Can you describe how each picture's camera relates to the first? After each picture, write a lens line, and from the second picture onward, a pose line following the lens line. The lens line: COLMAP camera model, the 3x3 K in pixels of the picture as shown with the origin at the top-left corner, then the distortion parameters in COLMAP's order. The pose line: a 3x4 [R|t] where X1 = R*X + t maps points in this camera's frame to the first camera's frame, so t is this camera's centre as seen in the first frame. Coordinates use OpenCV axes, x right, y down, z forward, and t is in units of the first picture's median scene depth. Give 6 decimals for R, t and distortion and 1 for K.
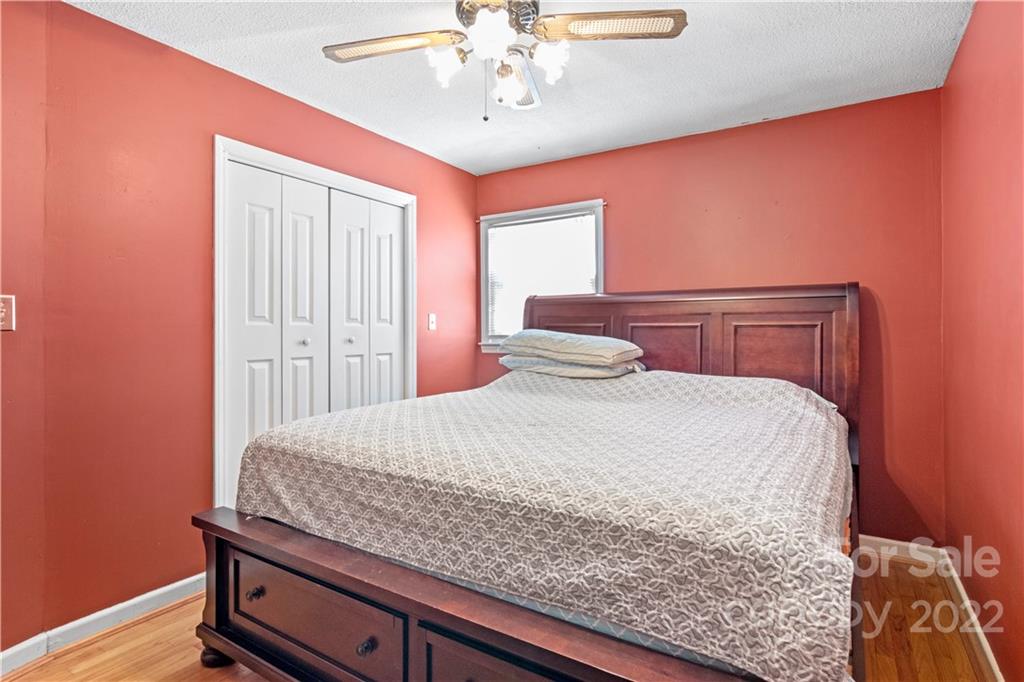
lens RADIAL K [[524.3, 0, 511.5], [0, 524.3, 326.9], [0, 0, 1]] dist [0.001985, 0.000305]
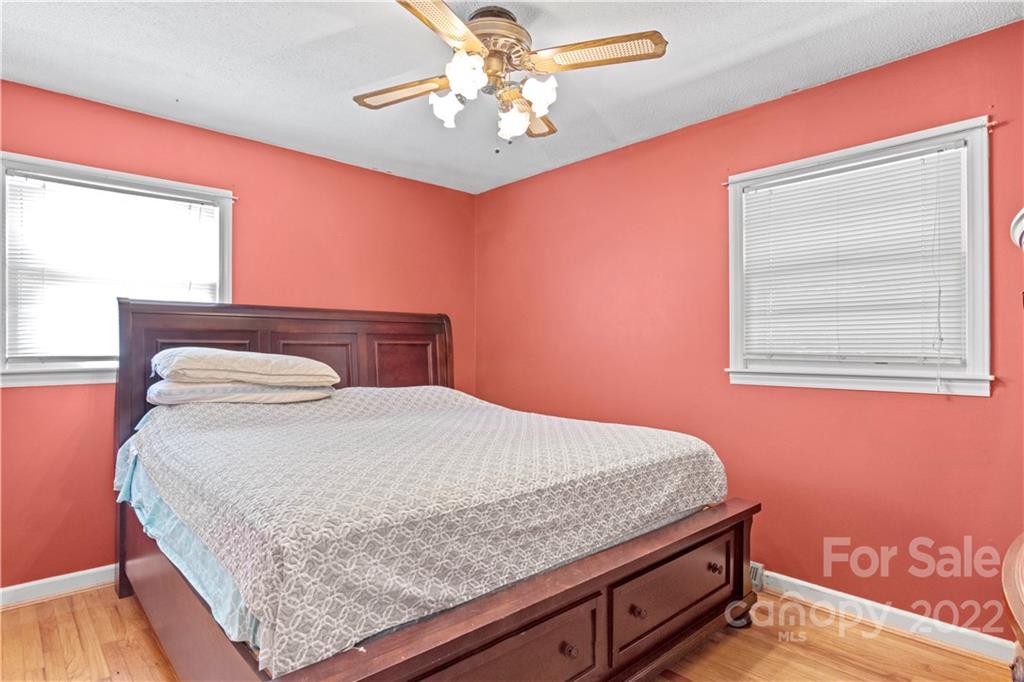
lens RADIAL K [[556.1, 0, 512.0], [0, 556.1, 341.0], [0, 0, 1]] dist [-0.003362, -0.000132]
pose [[0.254404, 0.010482, 0.967041, -1.140037], [-0.006140, 0.999939, -0.009223, 0.000466], [-0.967079, -0.003591, 0.254453, 0.682200]]
